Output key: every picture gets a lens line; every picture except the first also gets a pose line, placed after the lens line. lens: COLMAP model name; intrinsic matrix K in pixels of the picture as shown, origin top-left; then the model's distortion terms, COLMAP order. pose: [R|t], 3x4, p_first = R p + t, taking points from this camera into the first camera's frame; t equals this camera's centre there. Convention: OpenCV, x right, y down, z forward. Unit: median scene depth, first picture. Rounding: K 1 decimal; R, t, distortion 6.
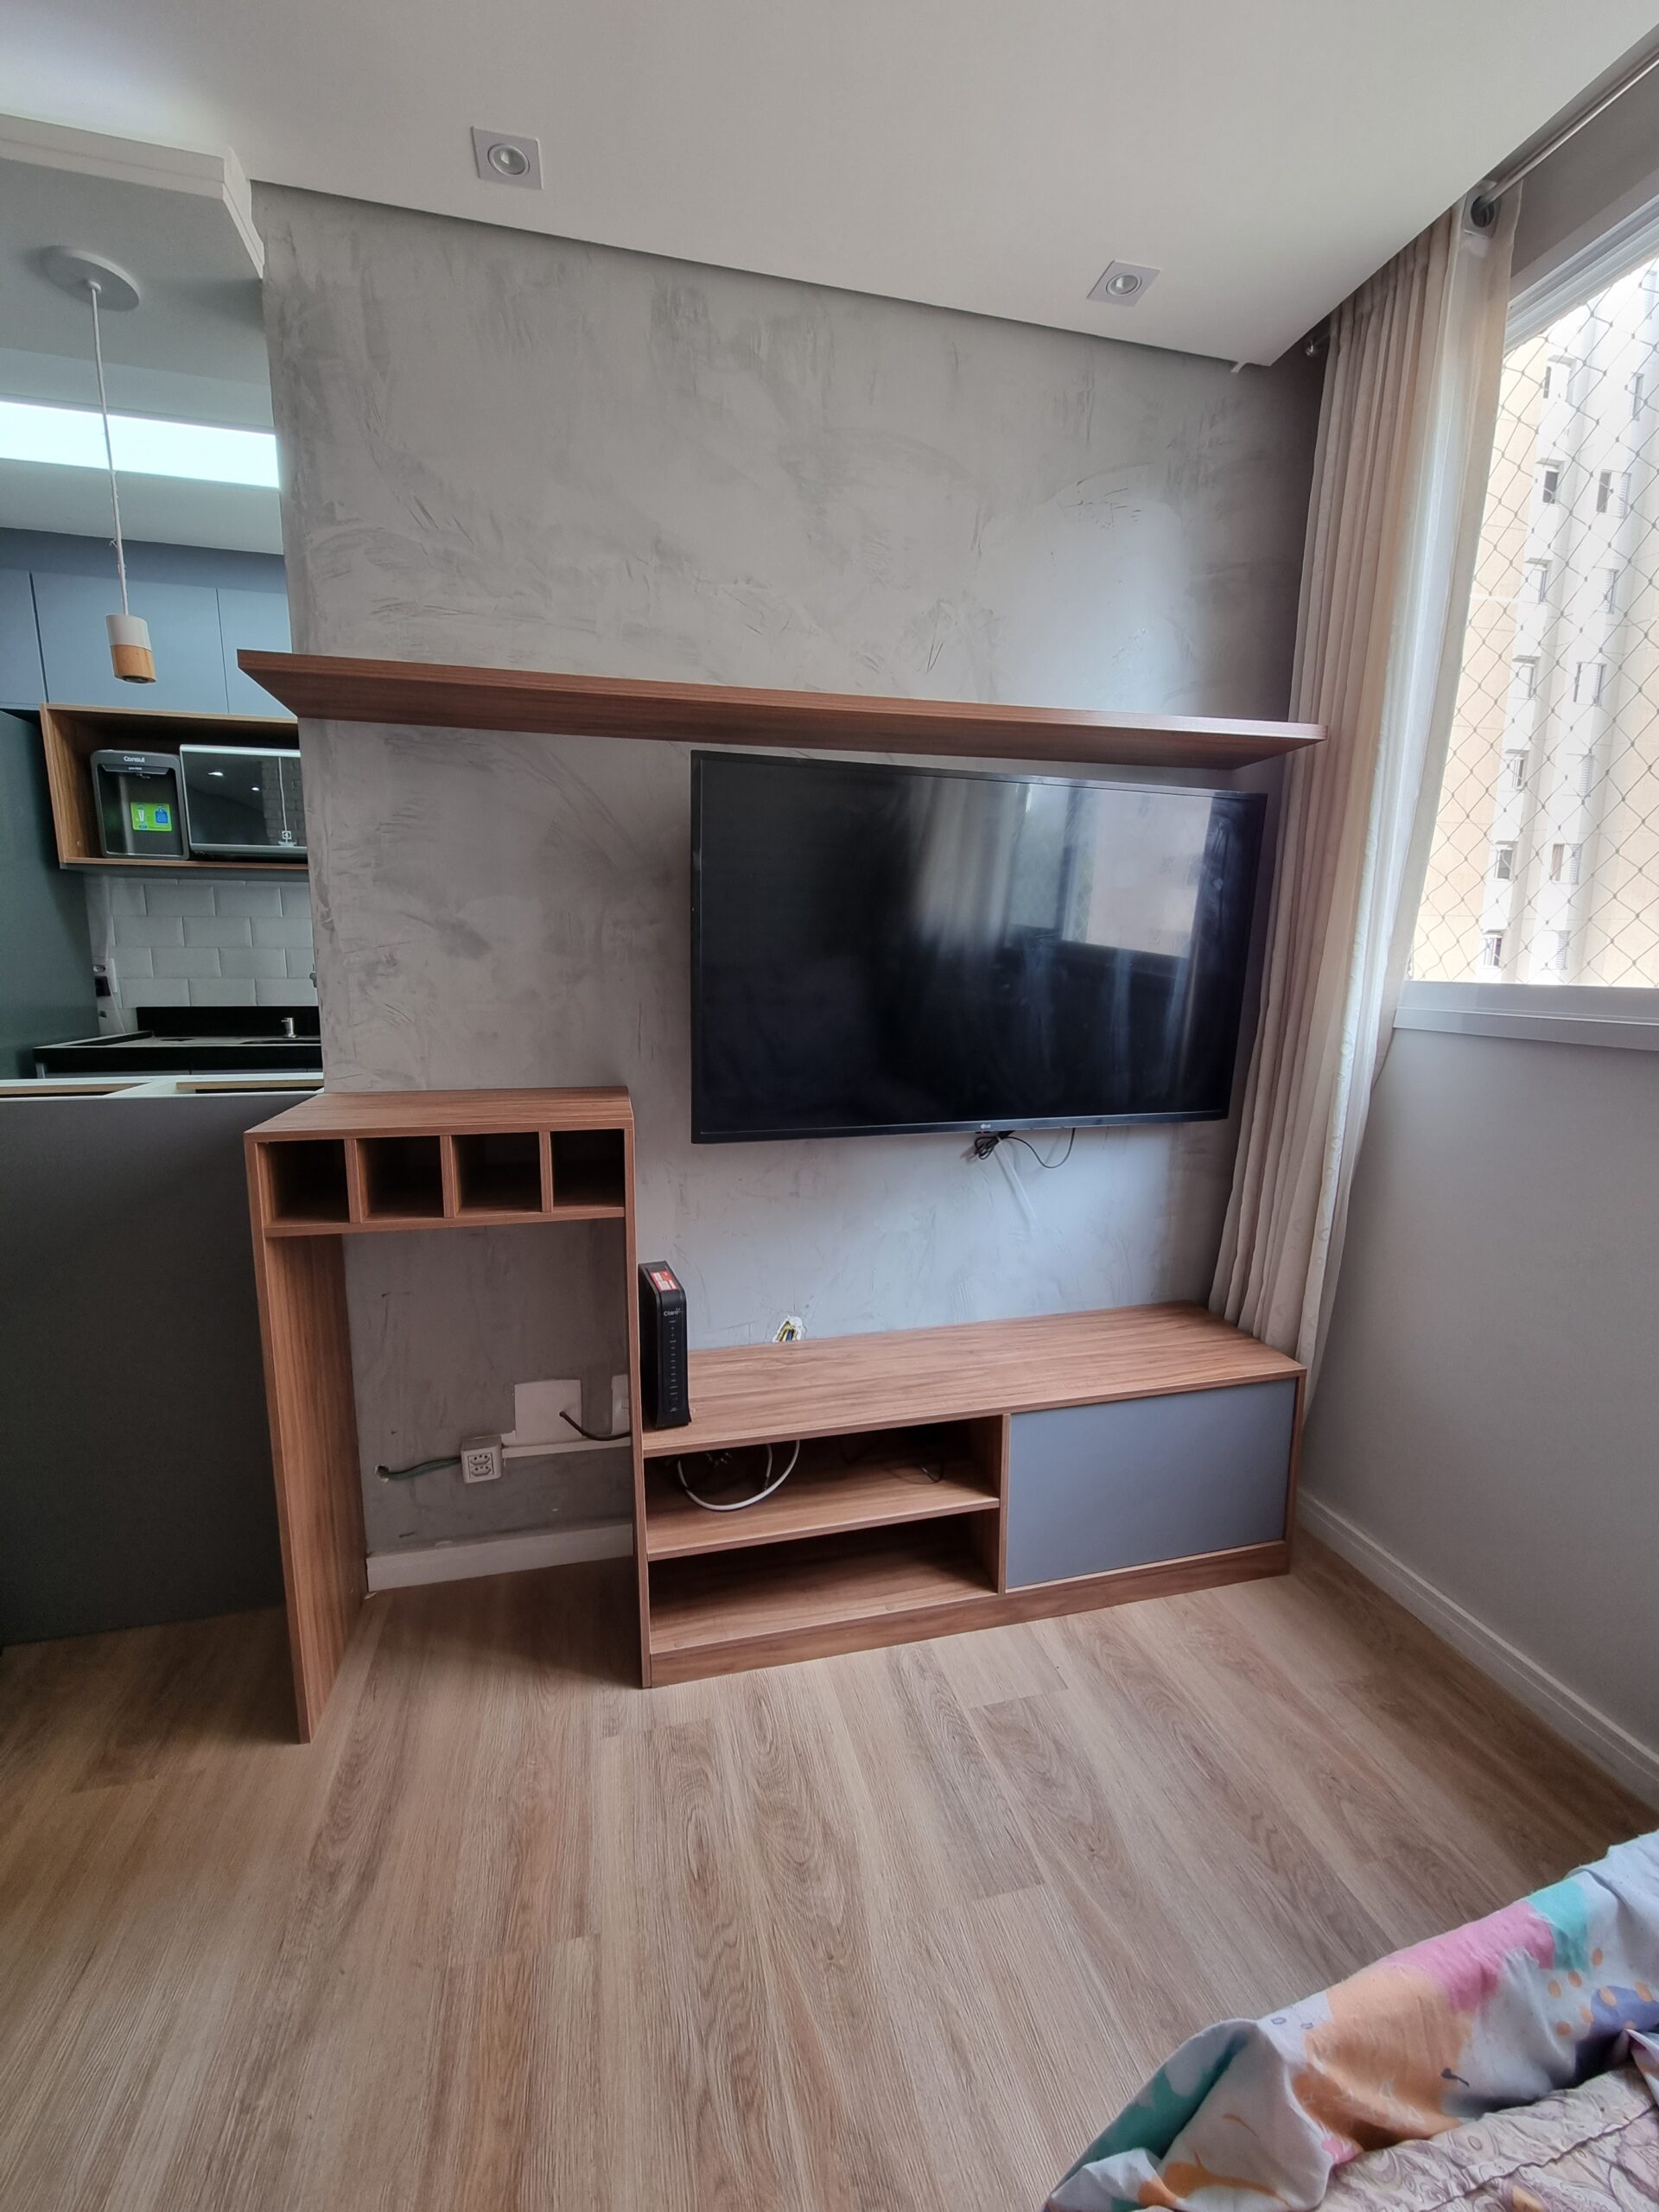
lens RADIAL K [[899.7, 0, 830.7], [0, 899.7, 1098.8], [0, 0, 1]] dist [0.006391, -0.000581]
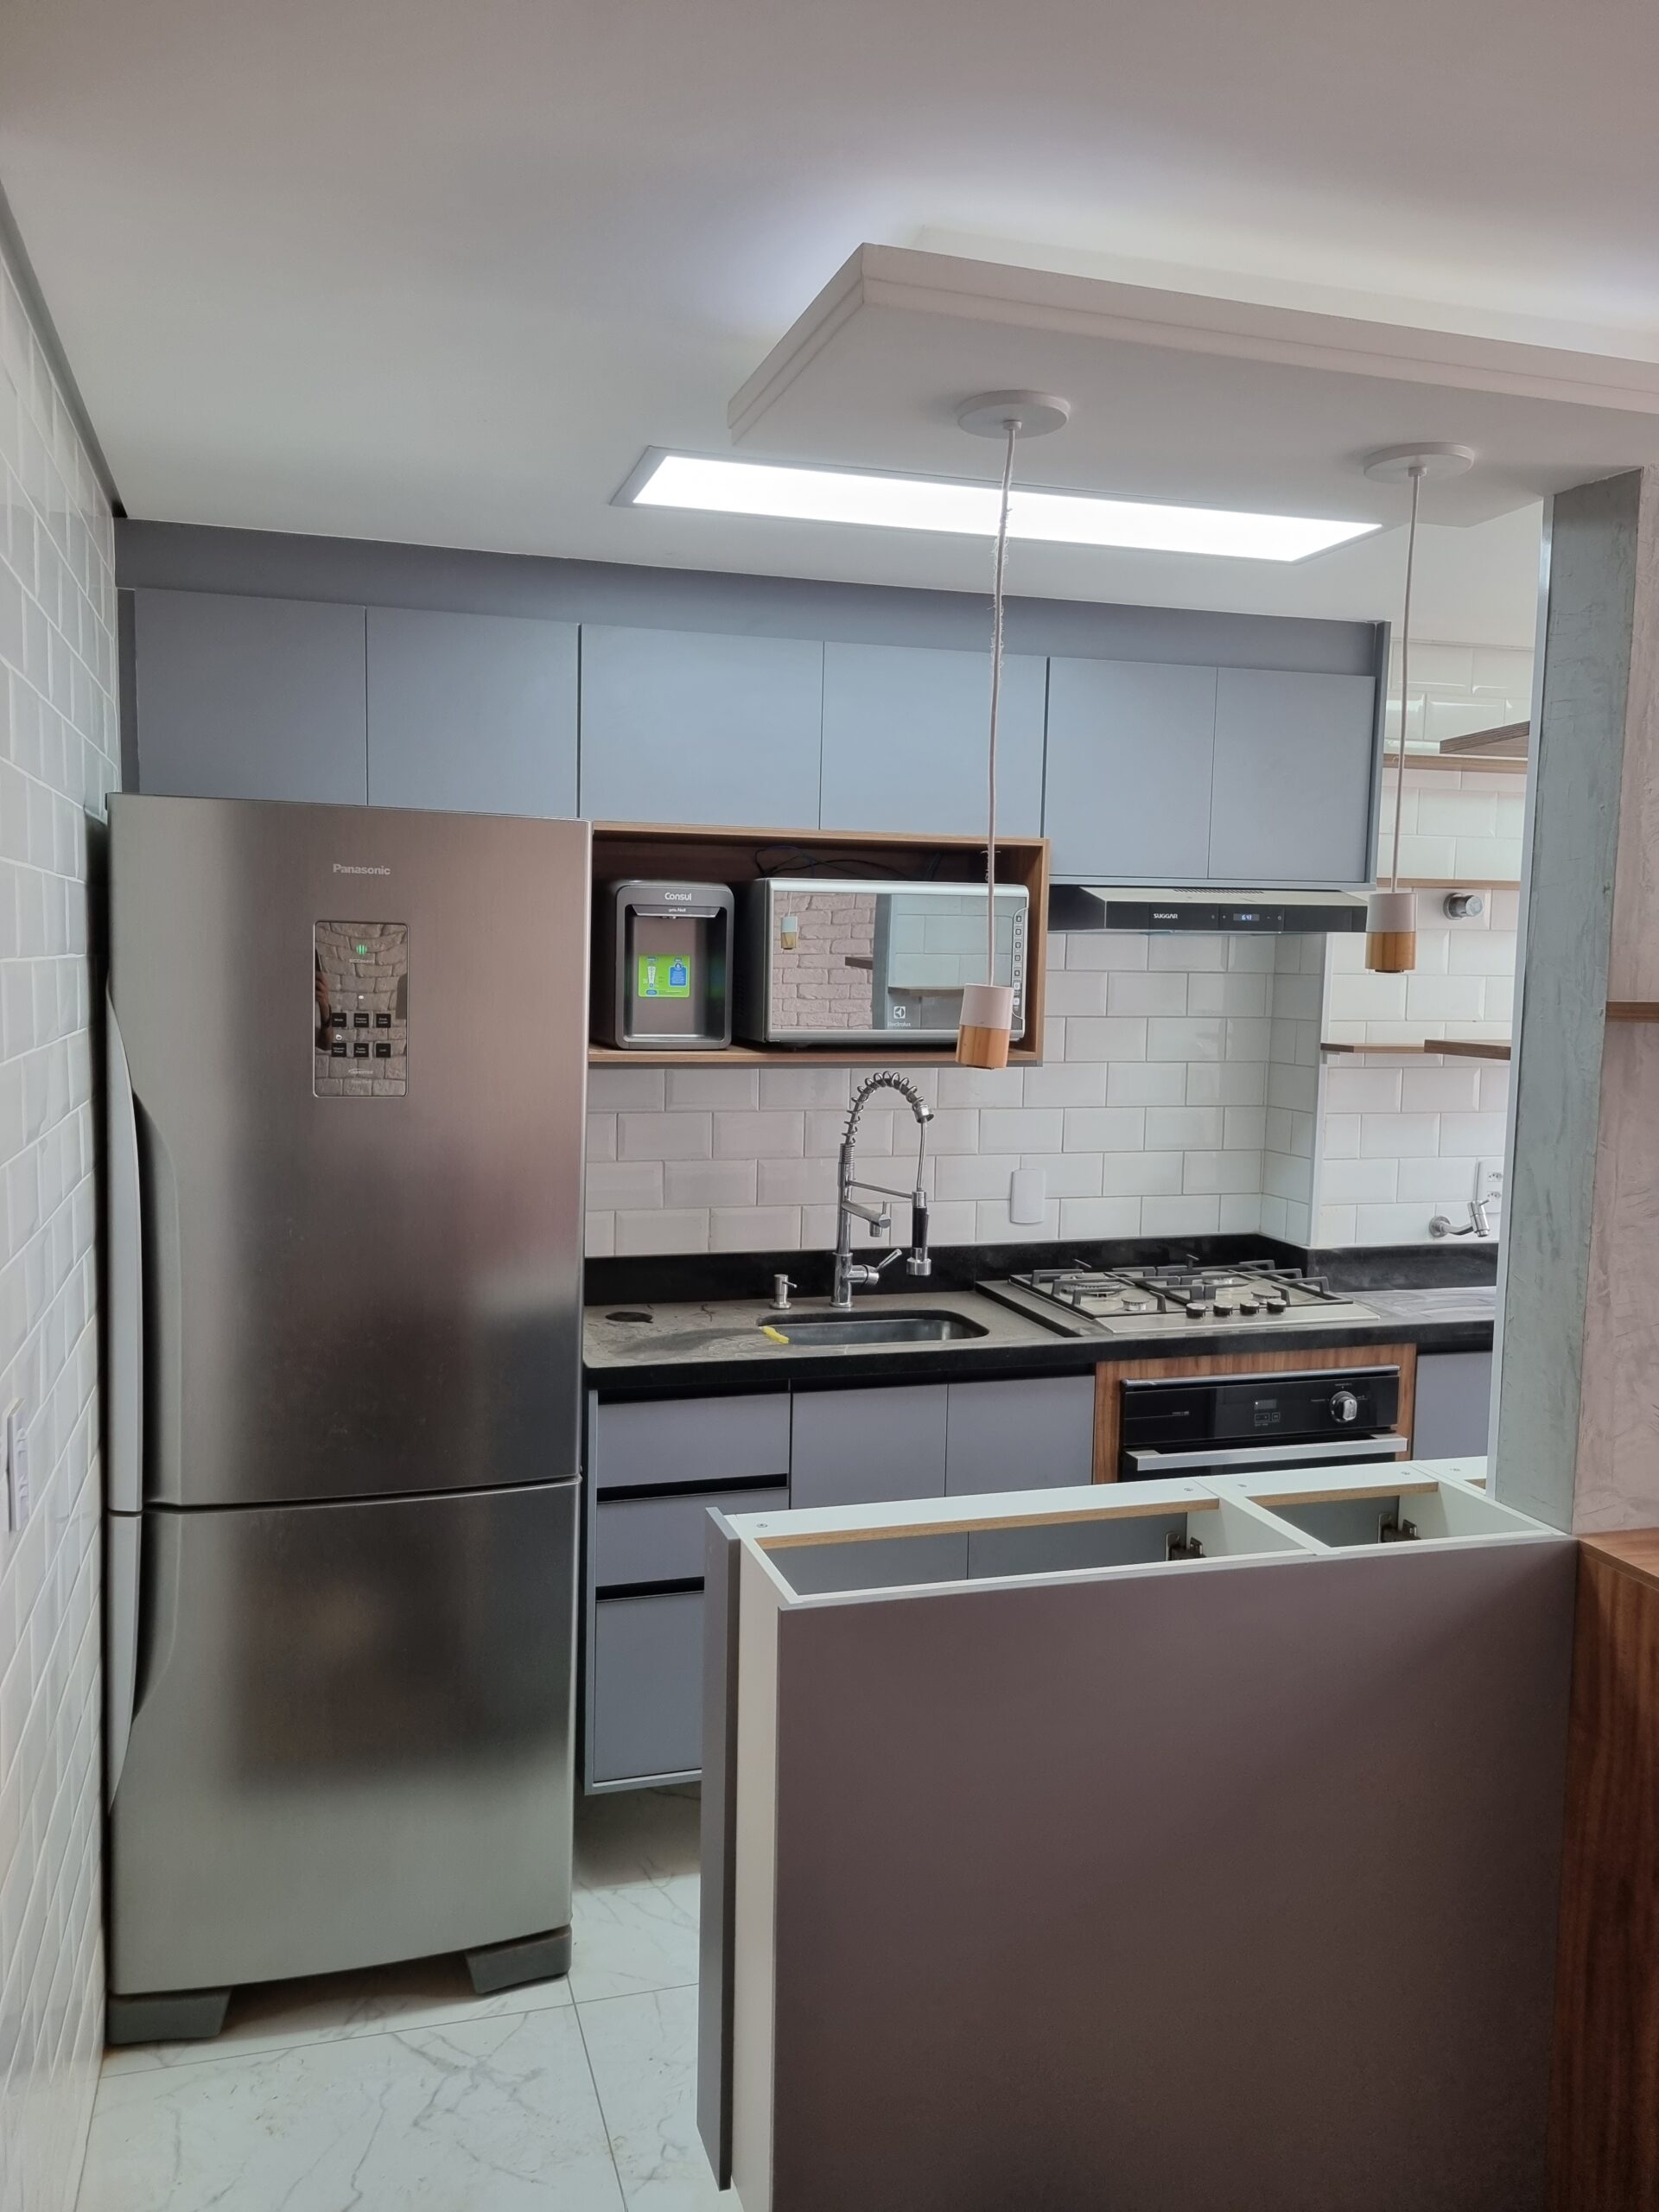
lens RADIAL K [[1663.4, 0, 816.6], [0, 1663.4, 1100.8], [0, 0, 1]] dist [0.054928, -0.028520]
pose [[0.997772, 0.003259, 0.066642, -1.231440], [0.000969, 0.997993, -0.063318, -0.258904], [-0.066715, 0.063241, 0.995766, -0.273154]]
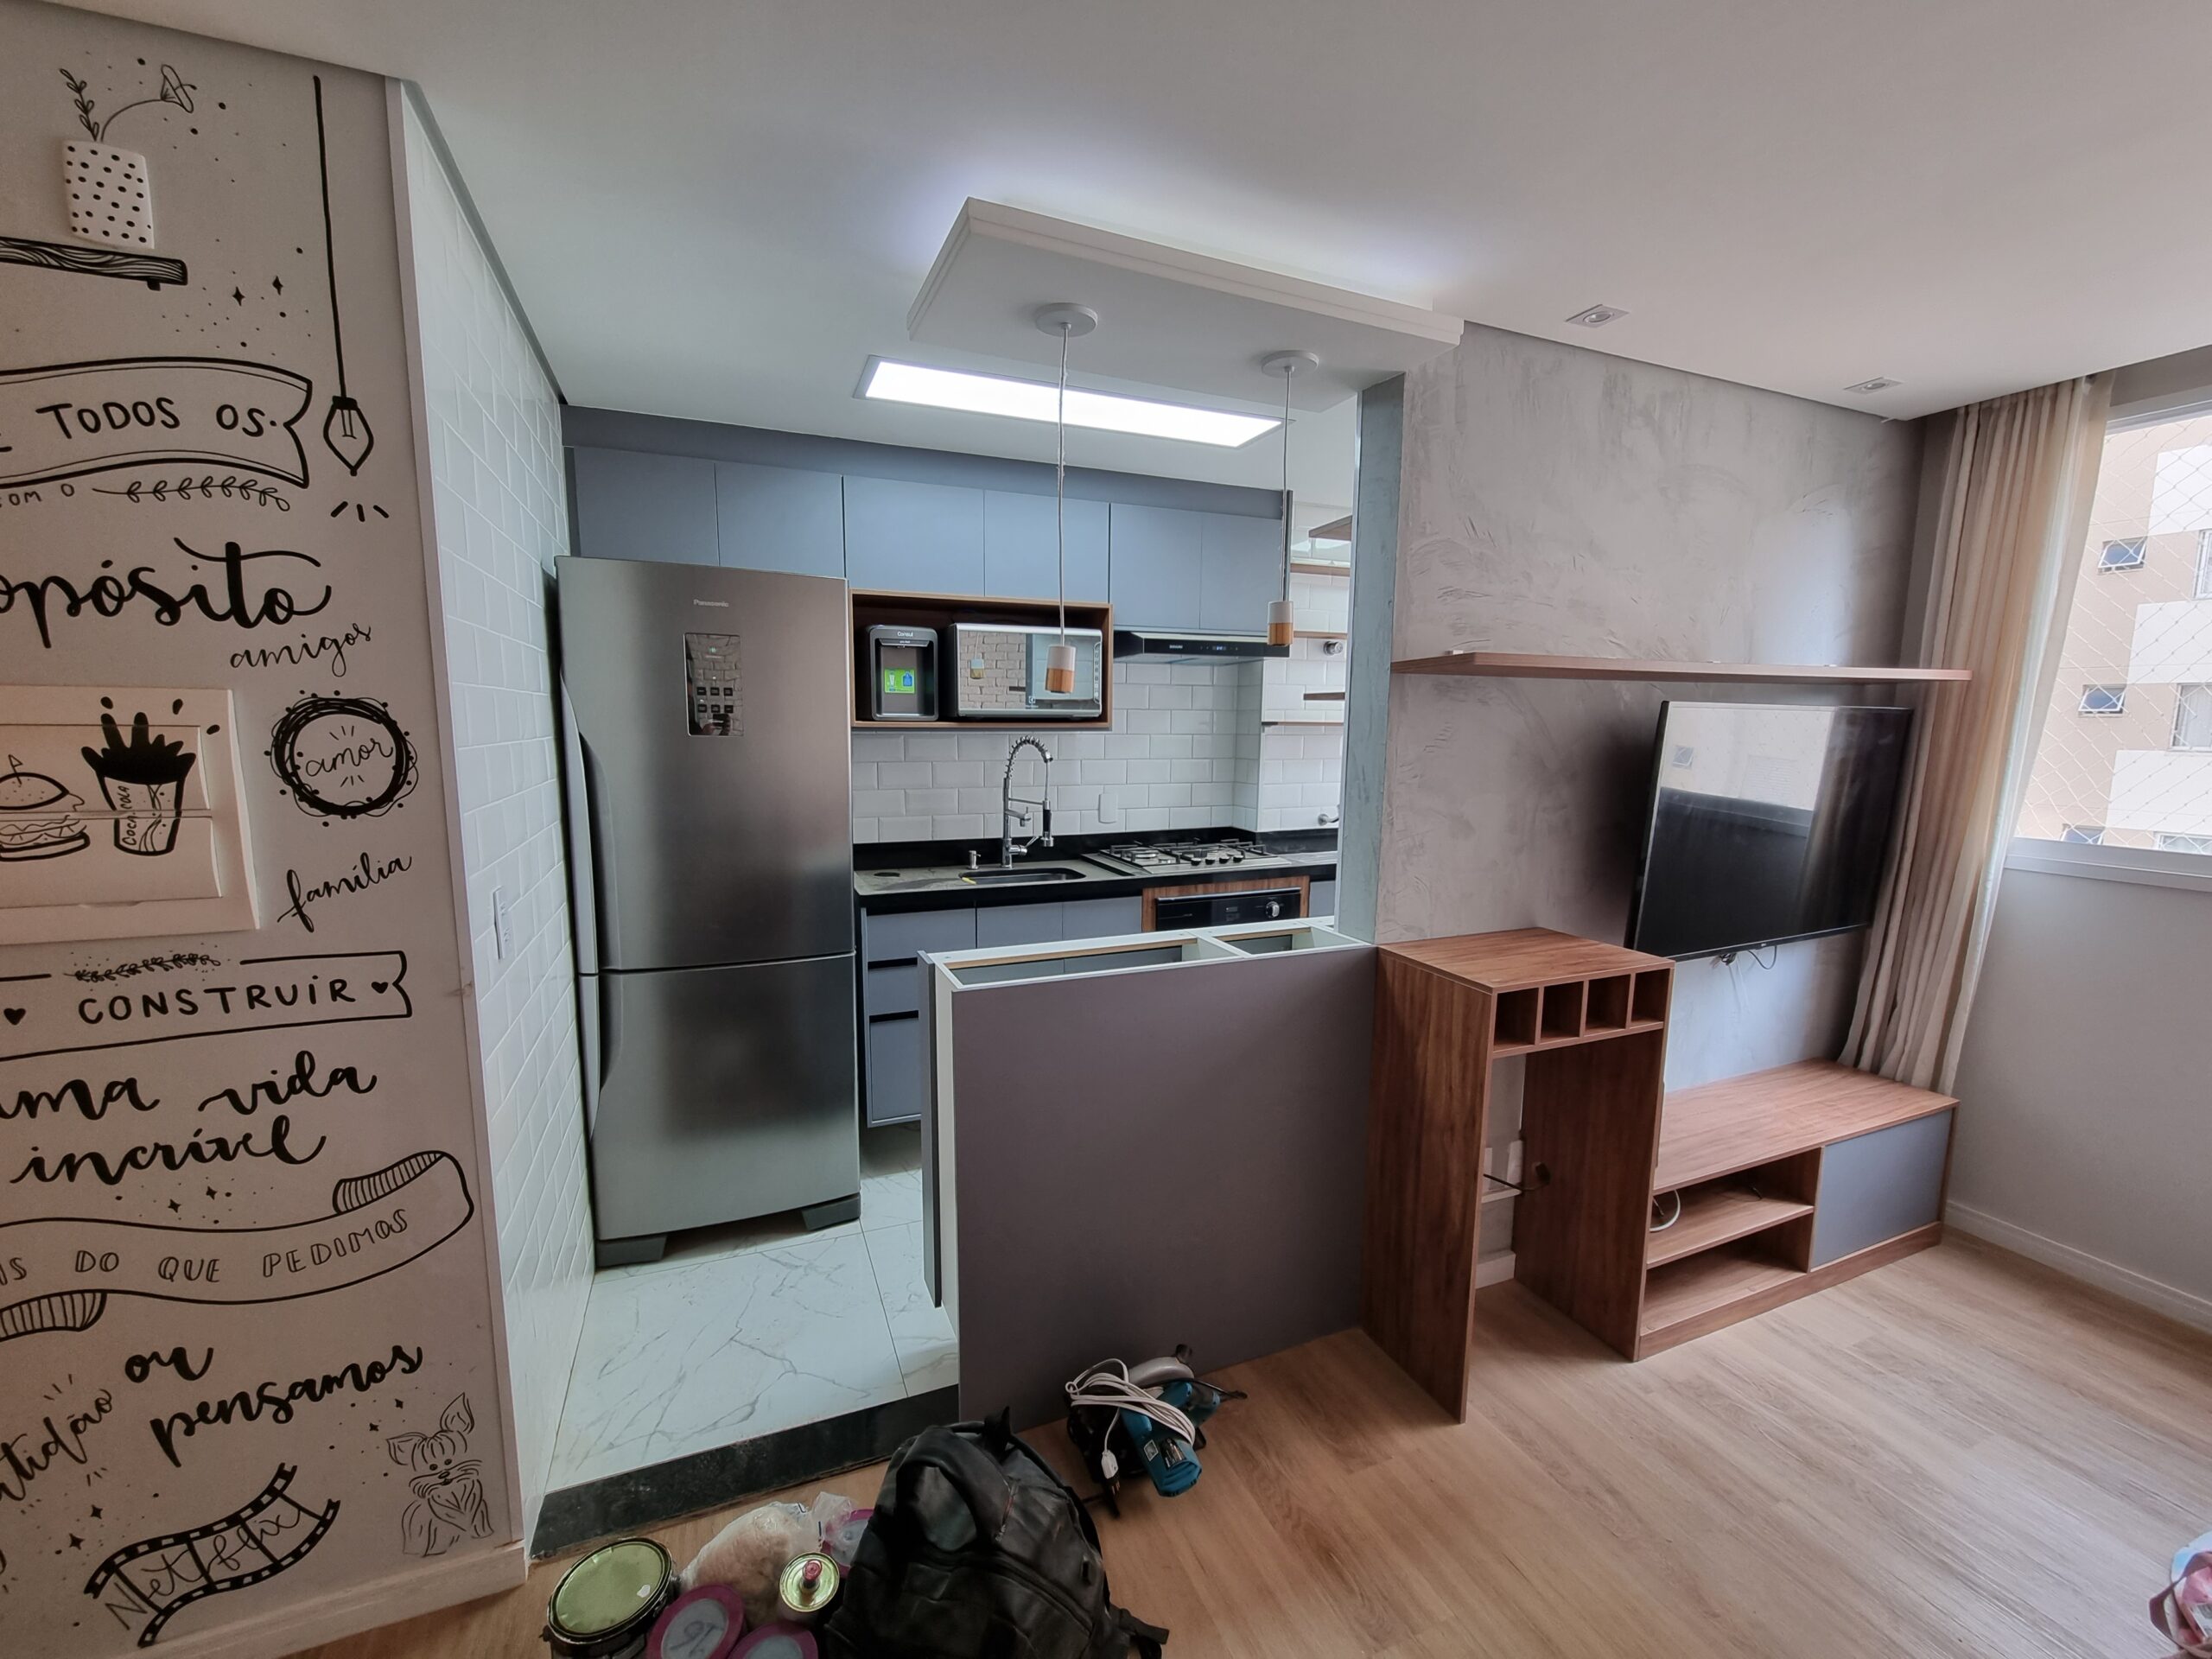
lens RADIAL K [[899.7, 0, 1109.3], [0, 899.7, 846.4], [0, 0, 1]] dist [0.006391, -0.000581]
pose [[0.985522, -0.024194, 0.167811, -1.171033], [0.026752, 0.999558, -0.013004, -0.145017], [-0.167422, 0.017305, 0.985733, -0.250999]]
